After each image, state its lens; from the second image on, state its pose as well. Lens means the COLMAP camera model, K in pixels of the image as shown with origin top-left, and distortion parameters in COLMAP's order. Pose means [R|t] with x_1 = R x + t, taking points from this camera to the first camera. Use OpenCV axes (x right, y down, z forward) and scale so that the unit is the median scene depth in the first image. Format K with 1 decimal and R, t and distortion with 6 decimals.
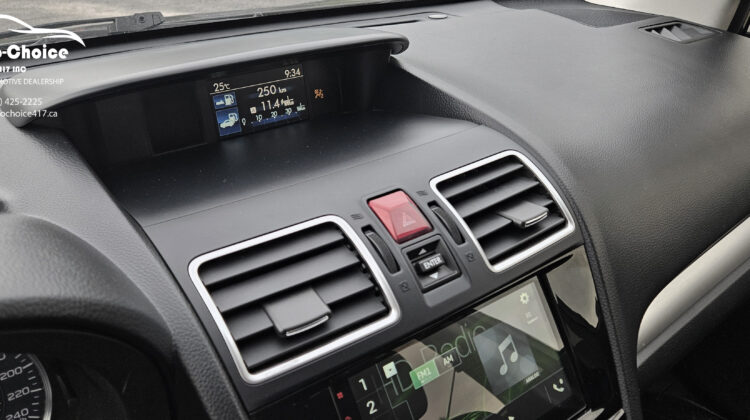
lens RADIAL K [[614.0, 0, 375.0], [0, 614.0, 210.0], [0, 0, 1]] dist [0.007661, 0.004228]
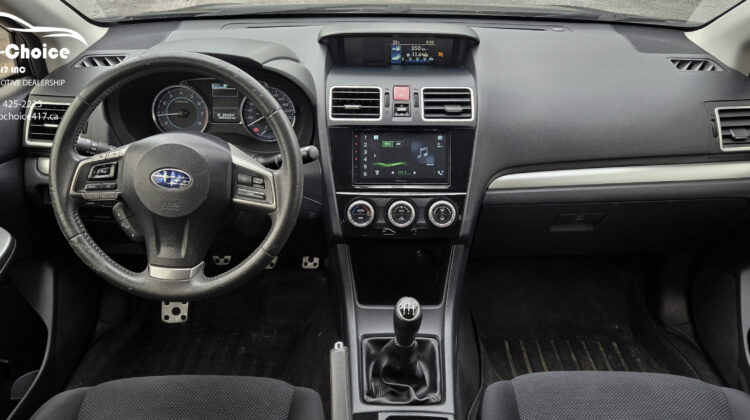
lens RADIAL K [[614.0, 0, 375.0], [0, 614.0, 210.0], [0, 0, 1]] dist [0.007661, 0.004228]
pose [[0.791637, 0.315682, -0.523121, 1.172249], [-0.289356, 0.947786, 0.134068, 0.127292], [0.538130, 0.045235, 0.841647, -1.073359]]
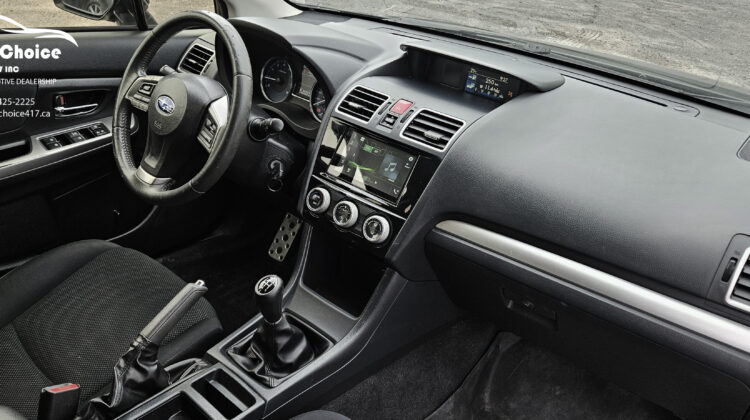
lens RADIAL K [[614.0, 0, 375.0], [0, 614.0, 210.0], [0, 0, 1]] dist [0.007661, 0.004228]
pose [[0.194413, 0.481367, -0.854687, 1.968966], [-0.519520, 0.789603, 0.326538, -0.353854], [0.832047, 0.380543, 0.403588, -0.074692]]
